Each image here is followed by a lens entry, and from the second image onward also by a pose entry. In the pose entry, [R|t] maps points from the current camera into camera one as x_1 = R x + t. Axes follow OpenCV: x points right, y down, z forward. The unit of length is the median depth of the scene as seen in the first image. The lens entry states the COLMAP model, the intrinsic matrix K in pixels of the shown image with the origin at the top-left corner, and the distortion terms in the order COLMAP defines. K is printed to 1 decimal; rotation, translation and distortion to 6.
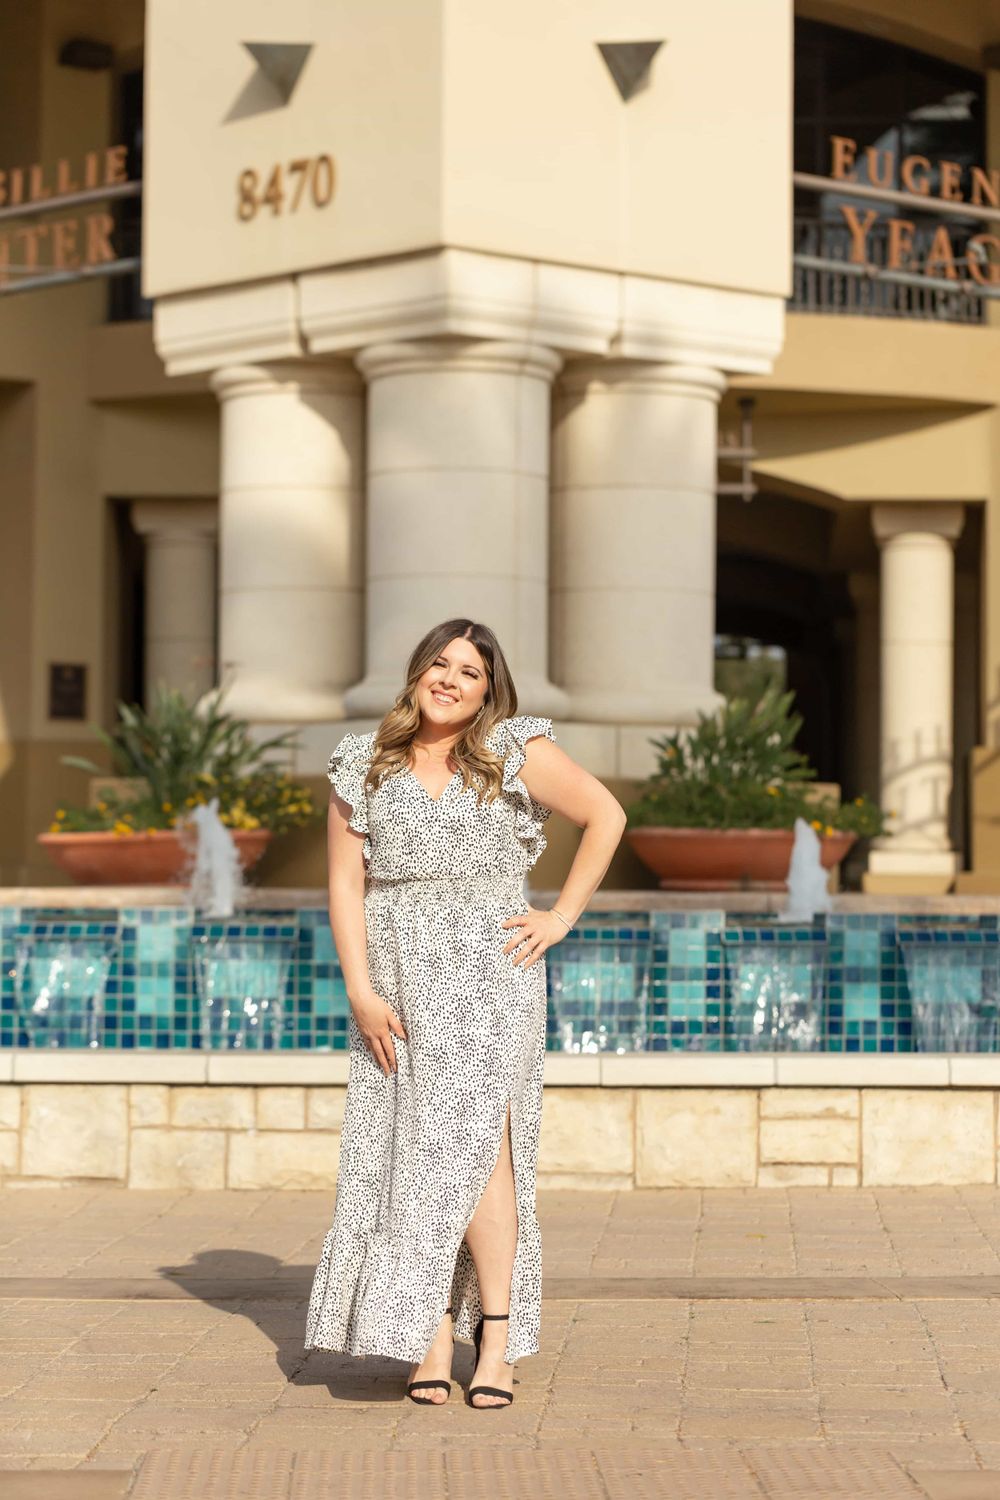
lens RADIAL K [[4307.7, 0, 563.8], [0, 4307.7, 747.1], [0, 0, 1]] dist [0.157178, -1.080391]
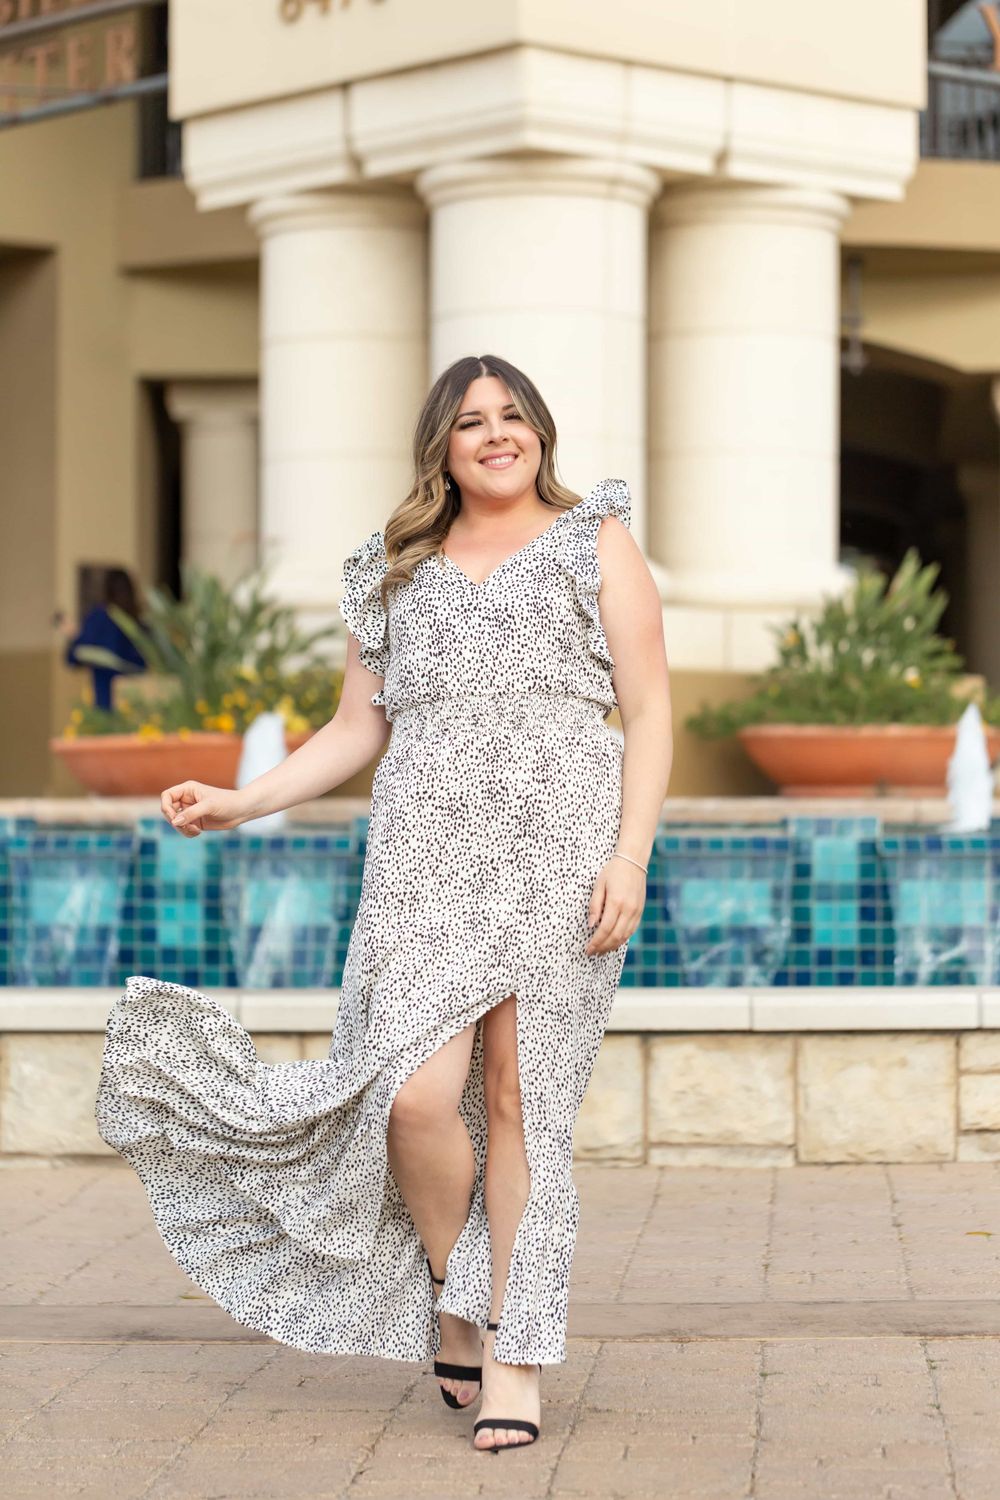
lens RADIAL K [[4313.0, 0, 500.0], [0, 4313.0, 750.0], [0, 0, 1]] dist [-0.018853, 0.648028]
pose [[0.999559, -0.008994, -0.028306, -0.011226], [0.009377, 0.999866, 0.013419, 0.014378], [0.028181, -0.013679, 0.999509, 0.187982]]
